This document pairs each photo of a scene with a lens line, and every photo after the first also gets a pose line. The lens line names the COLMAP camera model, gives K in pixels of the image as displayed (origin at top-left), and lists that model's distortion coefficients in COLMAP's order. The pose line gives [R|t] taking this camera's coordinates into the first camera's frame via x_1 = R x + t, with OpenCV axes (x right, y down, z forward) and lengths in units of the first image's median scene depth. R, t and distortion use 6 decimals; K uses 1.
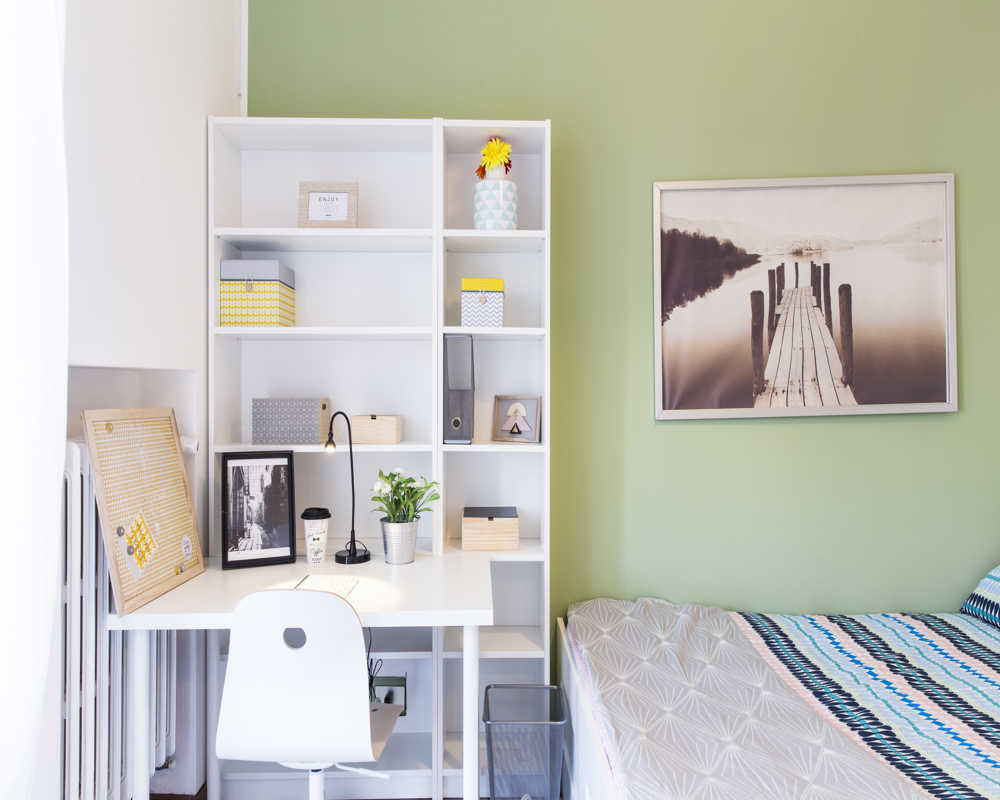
lens RADIAL K [[673.9, 0, 498.6], [0, 673.9, 402.9], [0, 0, 1]] dist [0.005561, -0.023142]
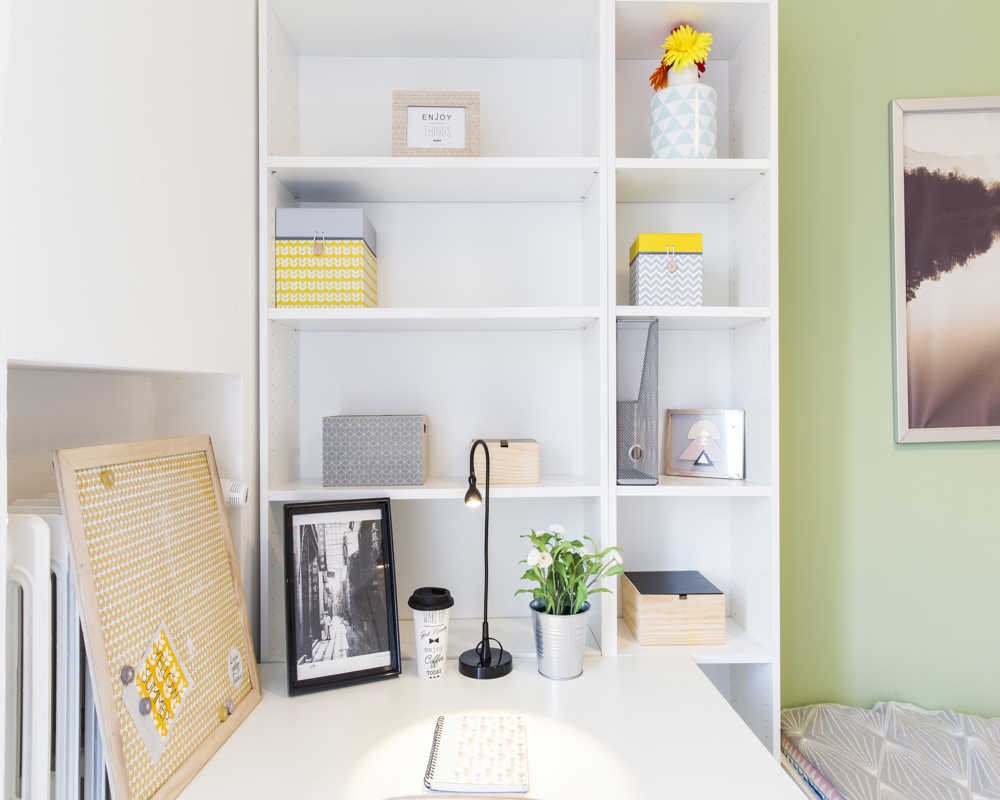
lens RADIAL K [[684.3, 0, 500.0], [0, 684.3, 400.0], [0, 0, 1]] dist [-0.003839, -0.000747]
pose [[0.999972, -0.006236, -0.004156, -0.195584], [0.006181, 0.999896, -0.013029, -0.014023], [0.004237, 0.013003, 0.999906, 0.340570]]
